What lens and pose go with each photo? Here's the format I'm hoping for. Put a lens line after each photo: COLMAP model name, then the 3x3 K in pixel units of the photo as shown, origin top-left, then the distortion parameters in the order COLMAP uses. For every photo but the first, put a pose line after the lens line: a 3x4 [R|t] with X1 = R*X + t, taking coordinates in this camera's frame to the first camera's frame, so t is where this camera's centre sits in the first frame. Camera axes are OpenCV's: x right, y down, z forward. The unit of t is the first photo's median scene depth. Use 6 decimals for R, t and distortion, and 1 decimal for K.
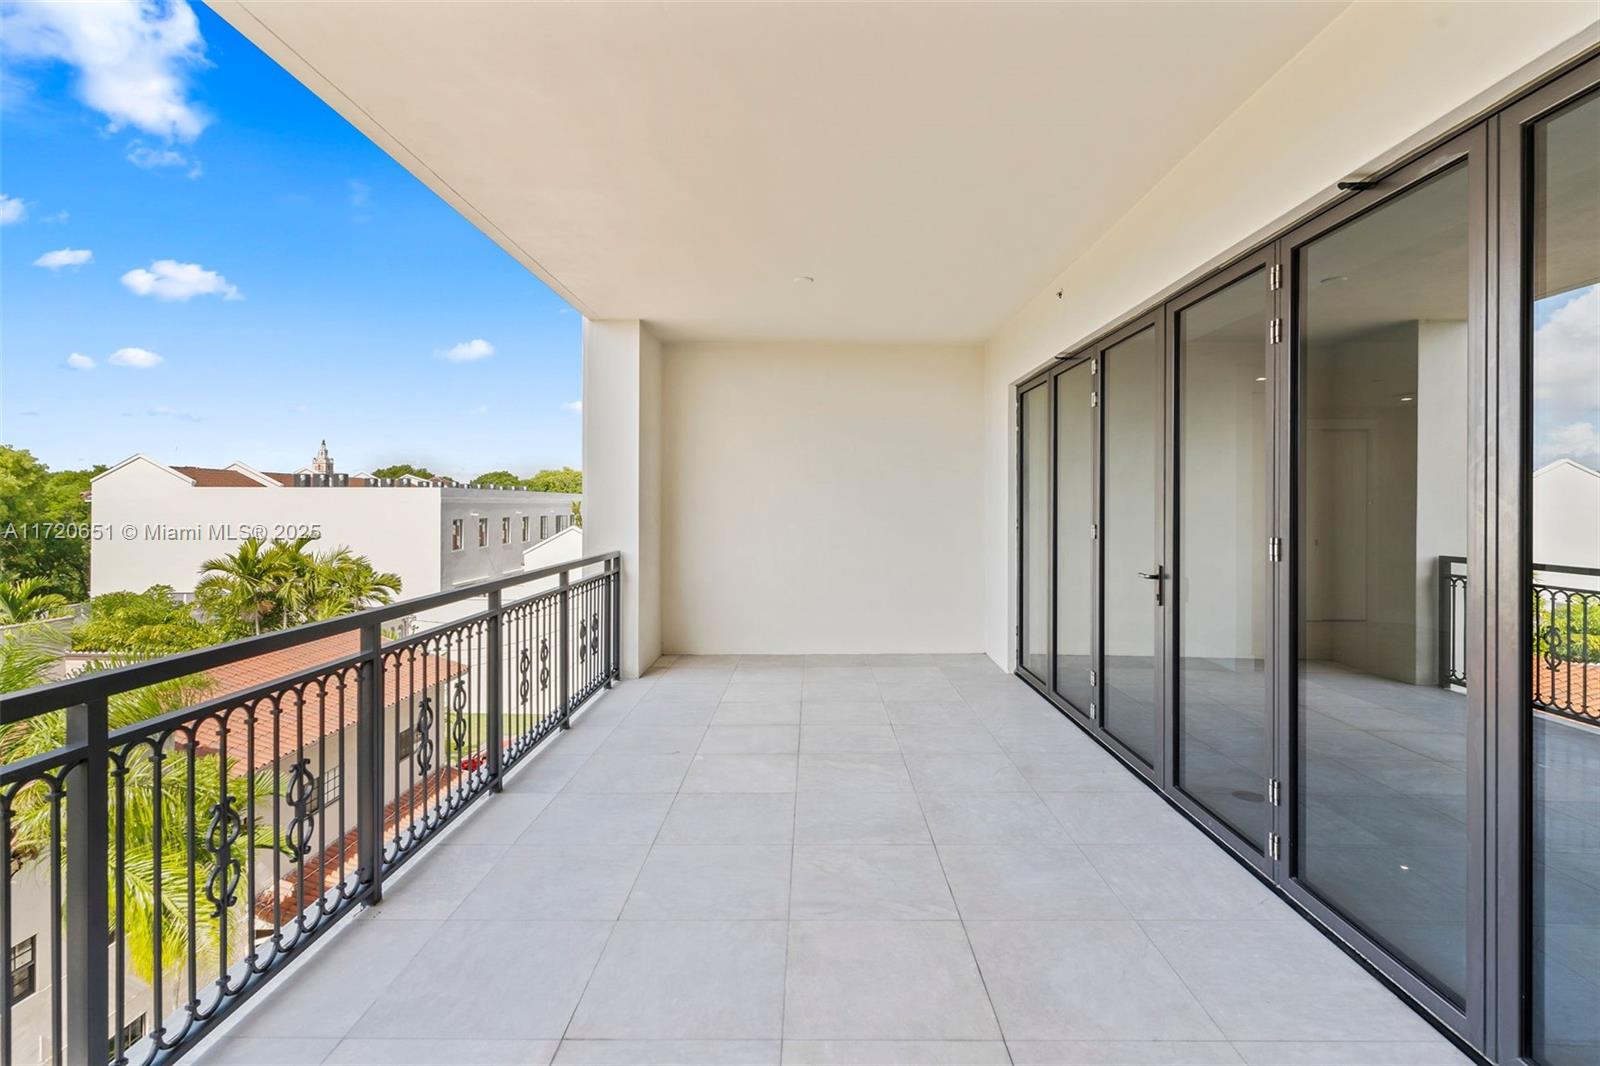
lens RADIAL K [[786.9, 0, 755.2], [0, 786.9, 518.1], [0, 0, 1]] dist [0.001918, -0.000252]
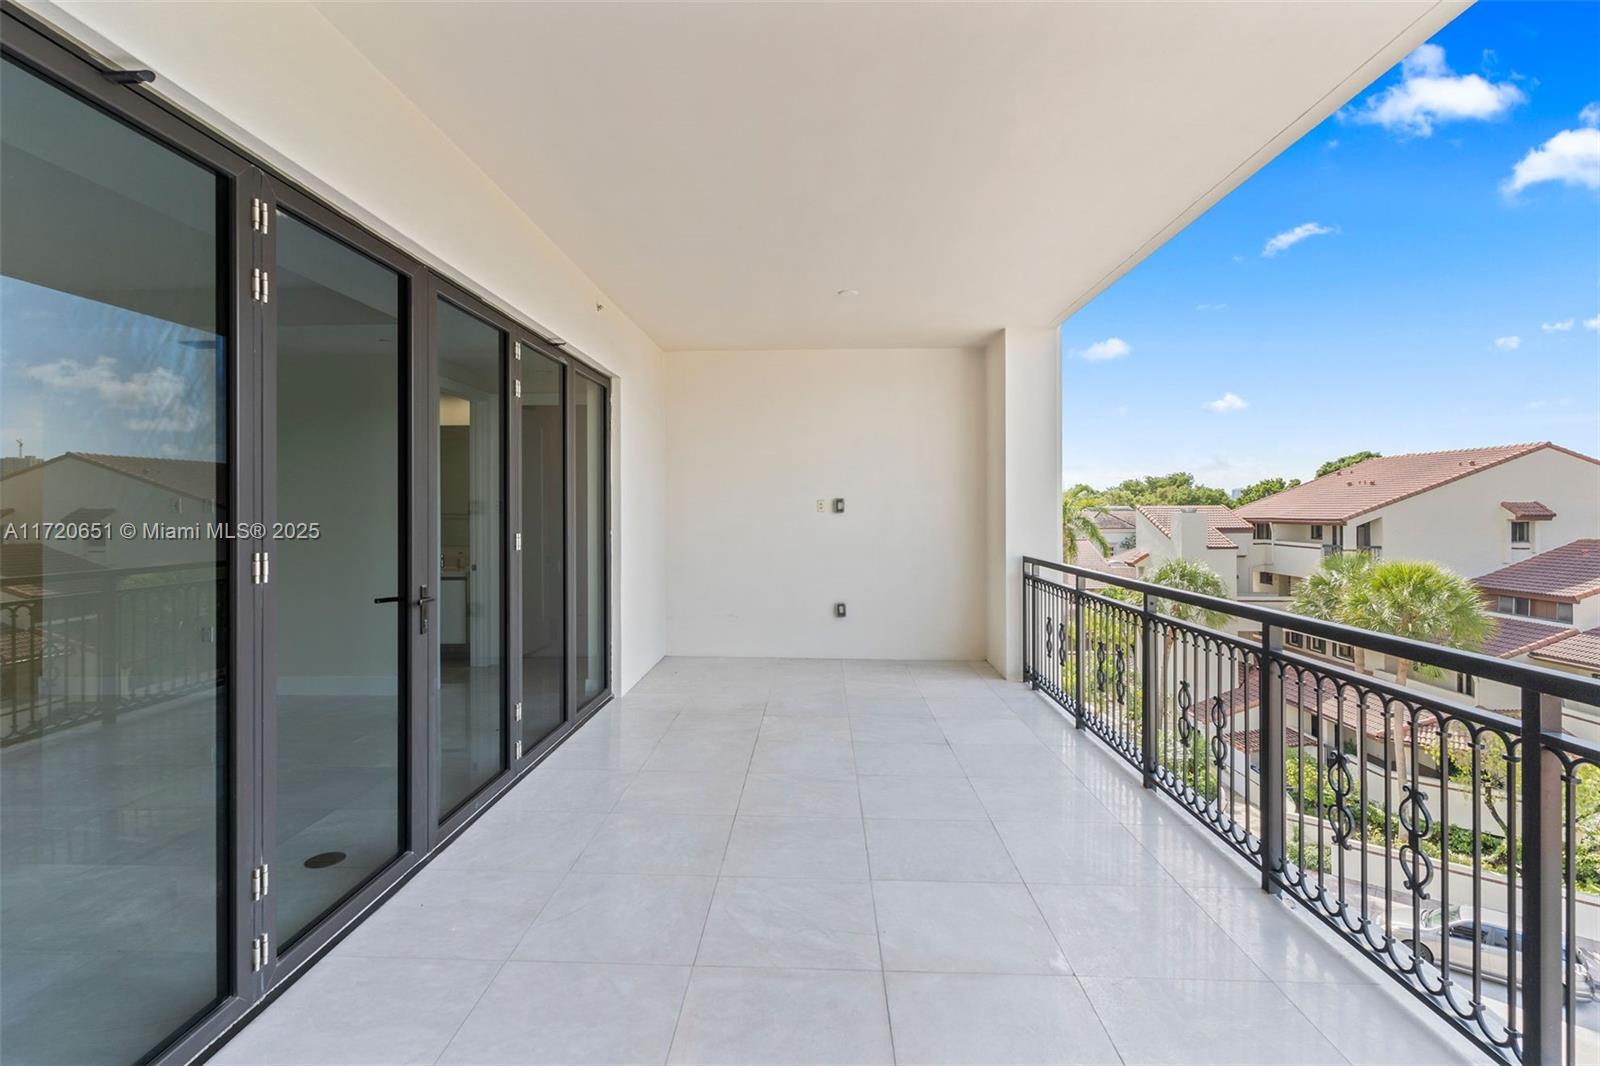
lens RADIAL K [[786.9, 0, 755.2], [0, 786.9, 518.1], [0, 0, 1]] dist [0.001918, -0.000252]
pose [[-0.999897, 0.010605, 0.009702, 0.166284], [0.010764, 0.999805, 0.016528, -0.021099], [-0.009525, 0.016631, -0.999816, 1.898543]]
